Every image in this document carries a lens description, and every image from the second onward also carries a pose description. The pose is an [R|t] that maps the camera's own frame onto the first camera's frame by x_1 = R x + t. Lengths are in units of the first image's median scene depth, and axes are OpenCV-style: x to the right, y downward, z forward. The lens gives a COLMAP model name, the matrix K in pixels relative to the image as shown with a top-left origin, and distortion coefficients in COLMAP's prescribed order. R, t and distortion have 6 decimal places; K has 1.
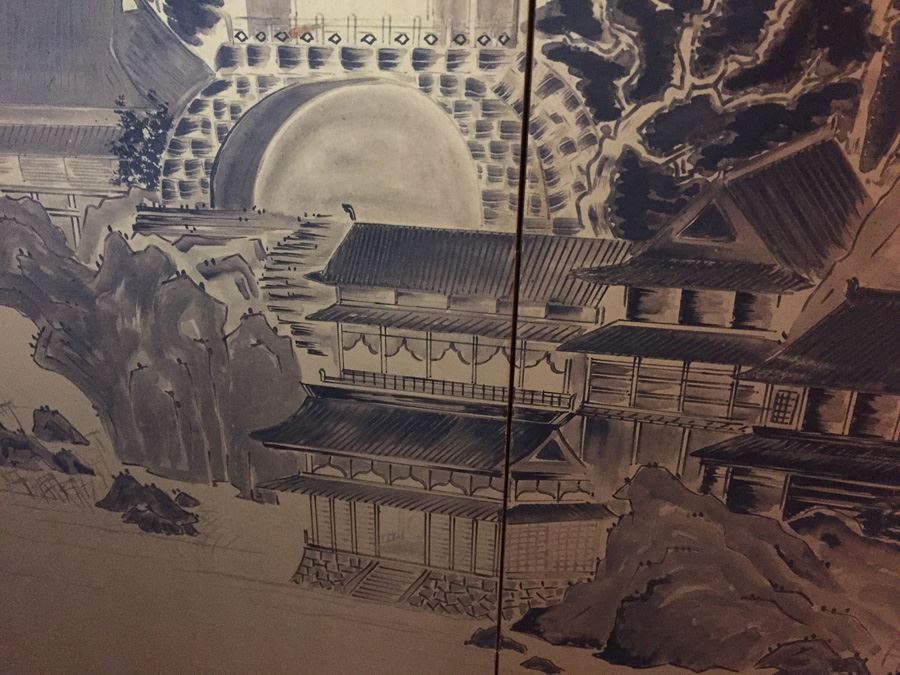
lens RADIAL K [[773.1, 0, 446.5], [0, 773.1, 335.3], [0, 0, 1]] dist [0.085454, -0.121285]
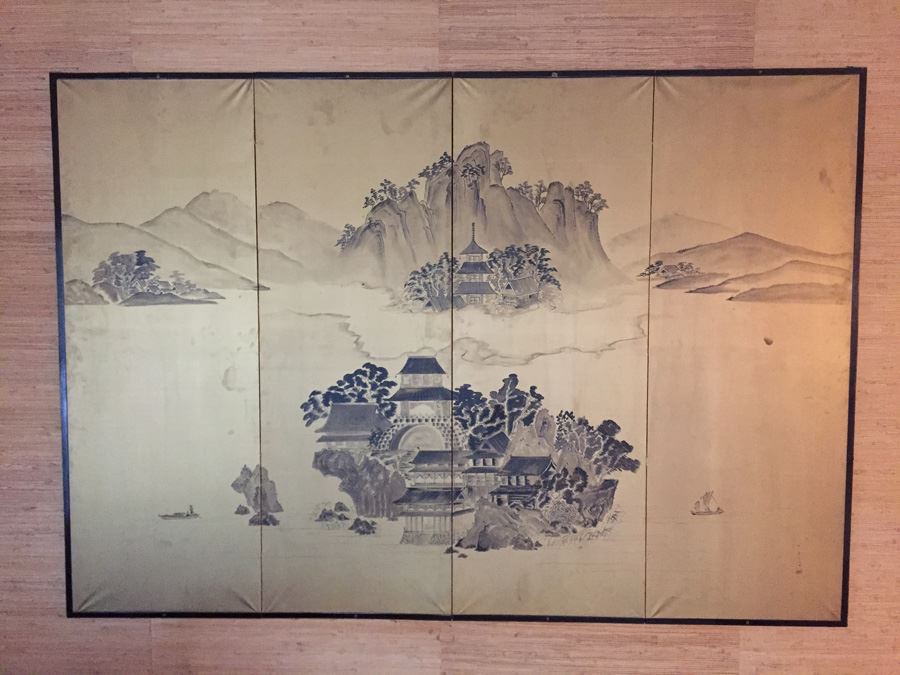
lens RADIAL K [[773.1, 0, 451.7], [0, 773.1, 335.7], [0, 0, 1]] dist [0.085454, -0.121285]
pose [[0.982063, -0.025297, 0.186846, -0.823681], [0.088859, 0.936108, -0.340304, 0.878568], [-0.166299, 0.350803, 0.921565, -3.897094]]
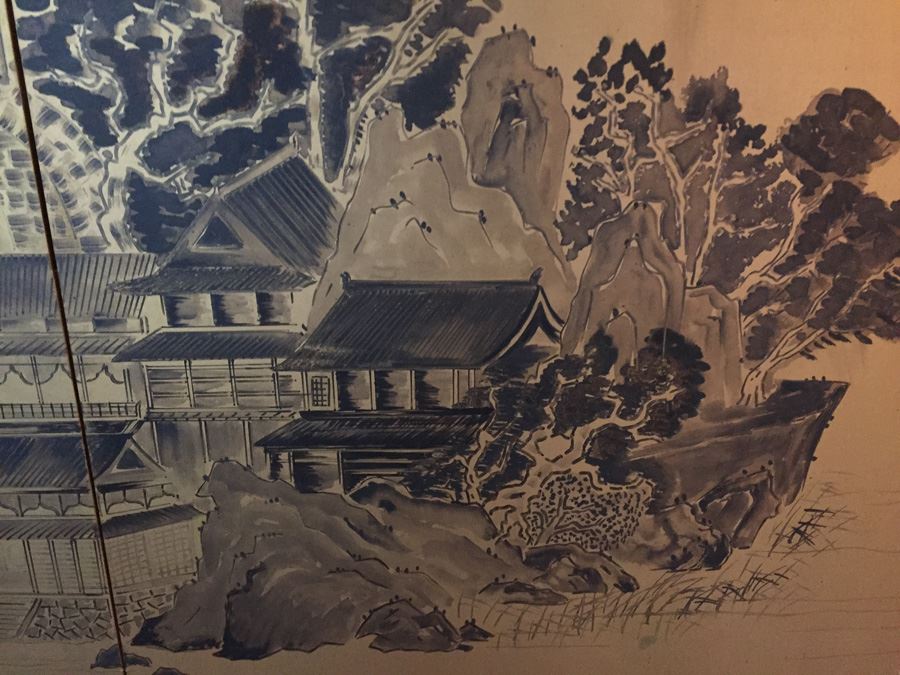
lens RADIAL K [[773.1, 0, 448.6], [0, 773.1, 334.3], [0, 0, 1]] dist [0.085454, -0.121285]
pose [[0.975531, -0.086266, 0.202231, 0.374164], [0.101057, 0.992822, -0.063970, 0.095972], [-0.195261, 0.082842, 0.977246, -0.141861]]
